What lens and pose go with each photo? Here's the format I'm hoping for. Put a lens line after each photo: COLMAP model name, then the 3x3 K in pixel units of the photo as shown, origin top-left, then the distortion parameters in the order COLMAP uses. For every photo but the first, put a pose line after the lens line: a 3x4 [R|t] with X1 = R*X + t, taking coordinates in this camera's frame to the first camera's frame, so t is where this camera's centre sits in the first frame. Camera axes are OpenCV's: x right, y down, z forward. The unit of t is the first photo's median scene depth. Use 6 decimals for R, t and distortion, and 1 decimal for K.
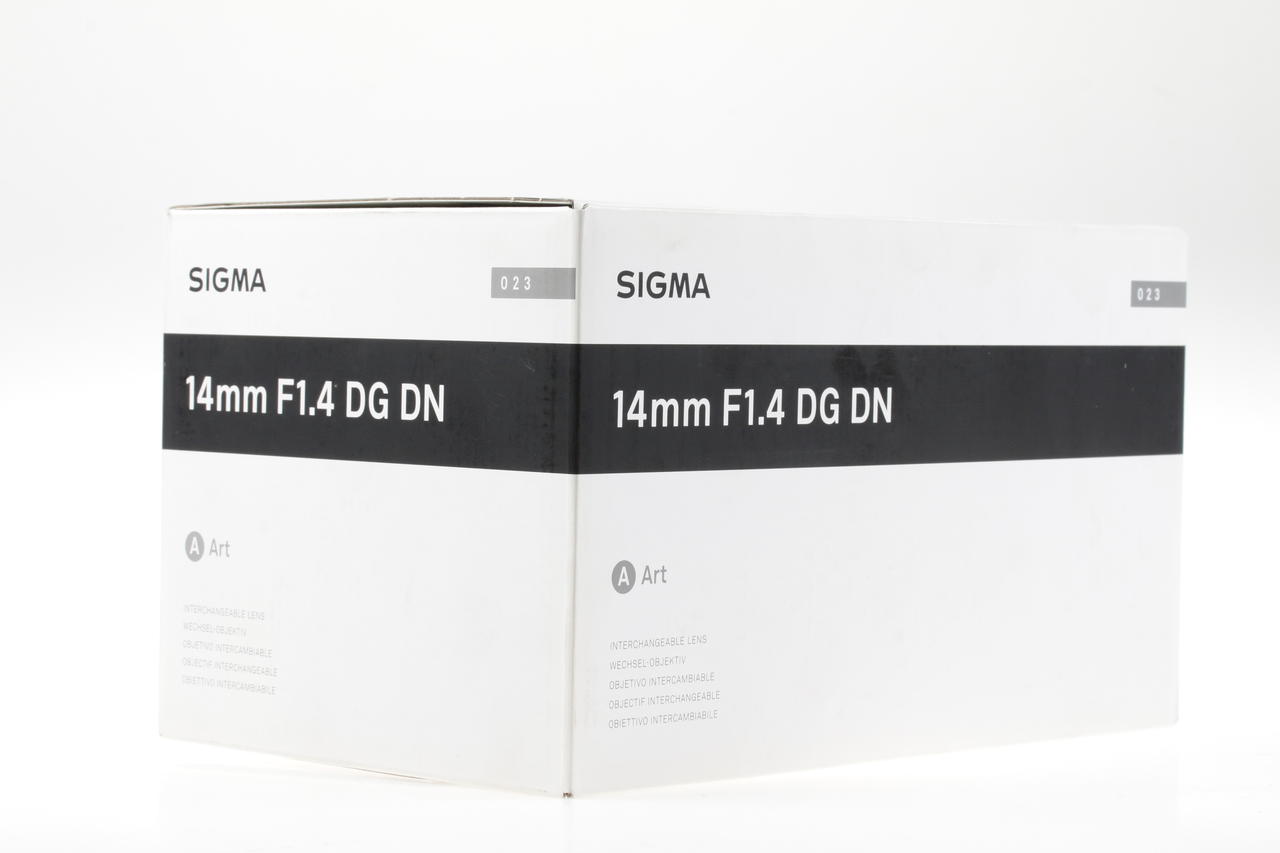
lens RADIAL K [[3631.0, 0, 637.7], [0, 3631.0, 429.2], [0, 0, 1]] dist [-0.067223, 0.000000]
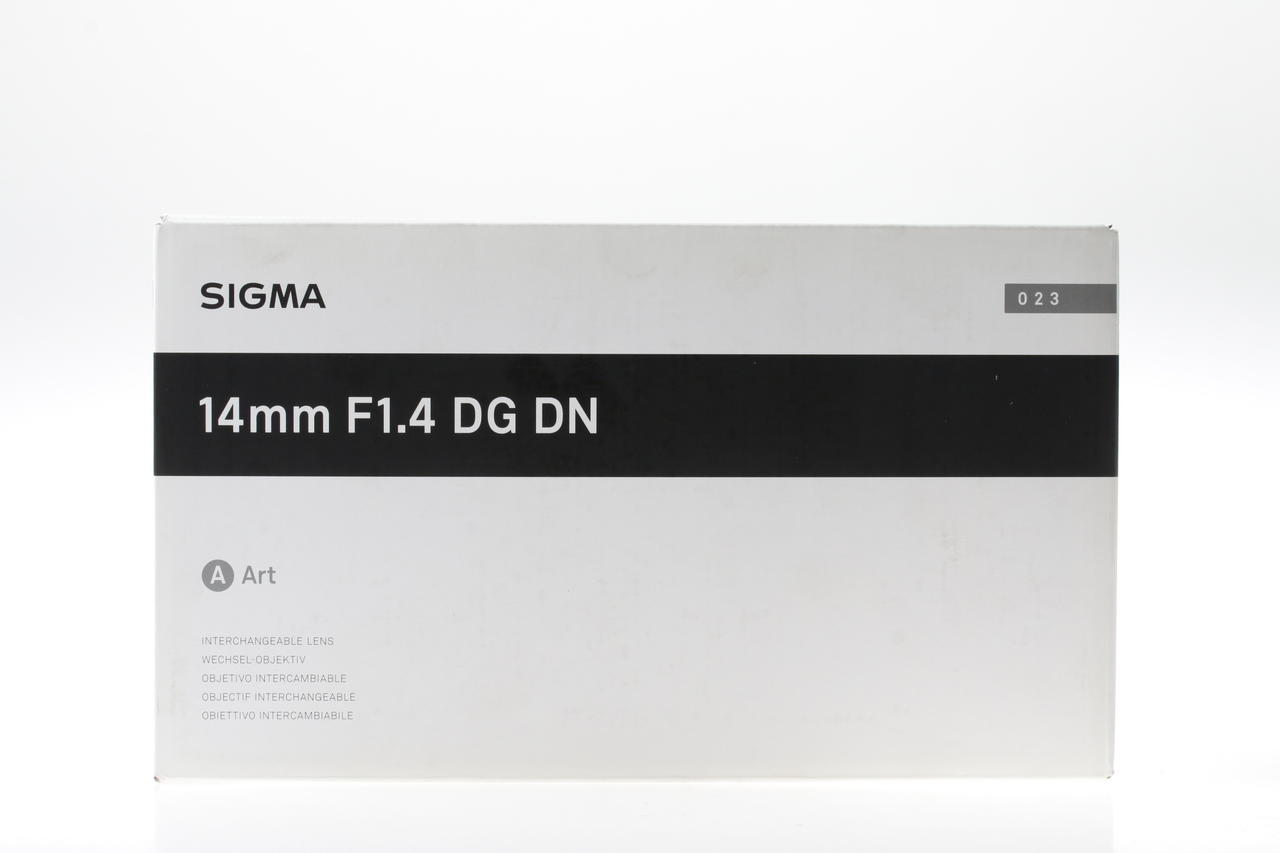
lens RADIAL K [[3631.0, 0, 599.7], [0, 3631.0, 497.4], [0, 0, 1]] dist [-0.067223, 0.000000]
pose [[0.750658, 0.019829, -0.660393, 0.758005], [-0.015675, 0.999803, 0.012204, 0.003647], [0.660505, 0.001191, 0.750821, 0.283749]]
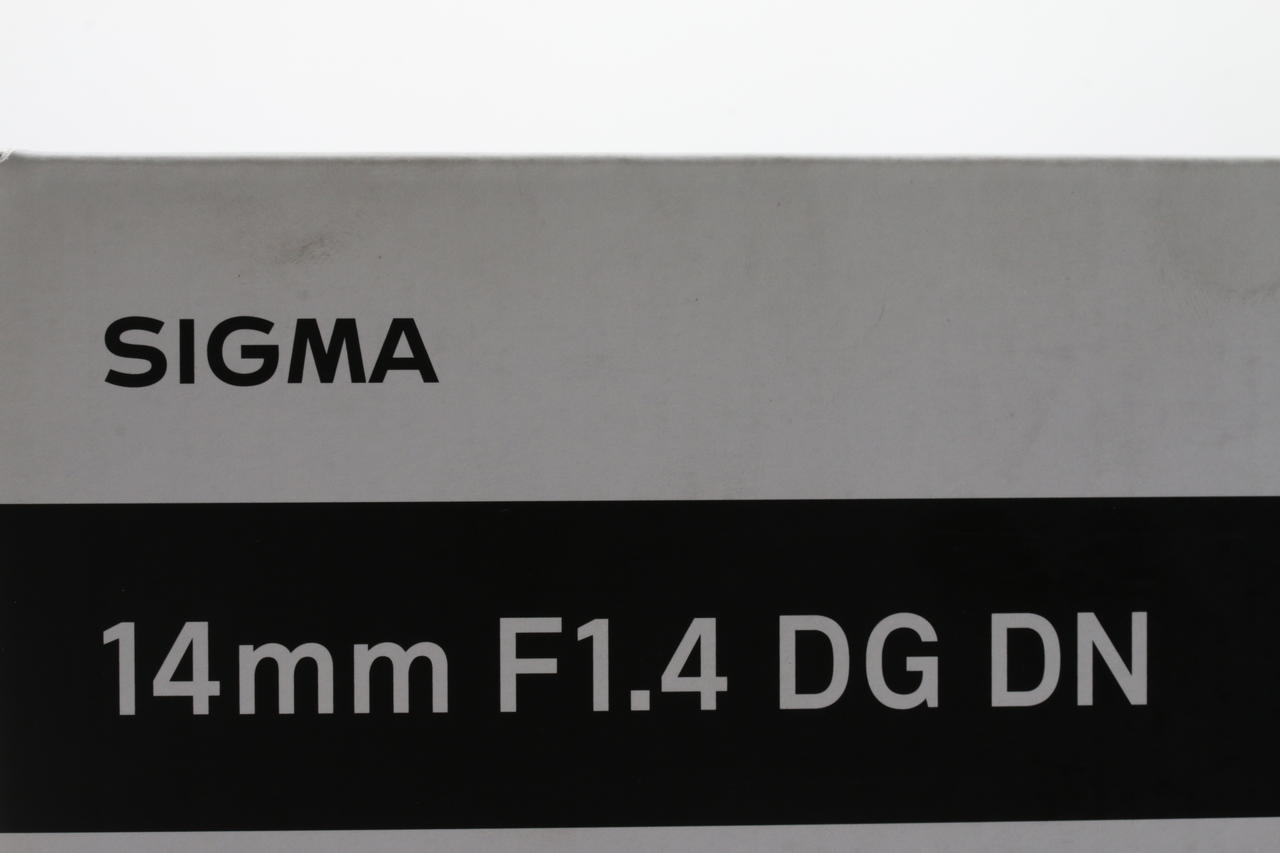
lens RADIAL K [[3631.0, 0, 644.2], [0, 3631.0, 423.4], [0, 0, 1]] dist [-0.067223, 0.000000]
pose [[0.767884, 0.008652, -0.640530, 0.284266], [-0.009785, 0.999951, 0.001775, -0.032754], [0.640514, 0.004904, 0.767931, 0.721555]]
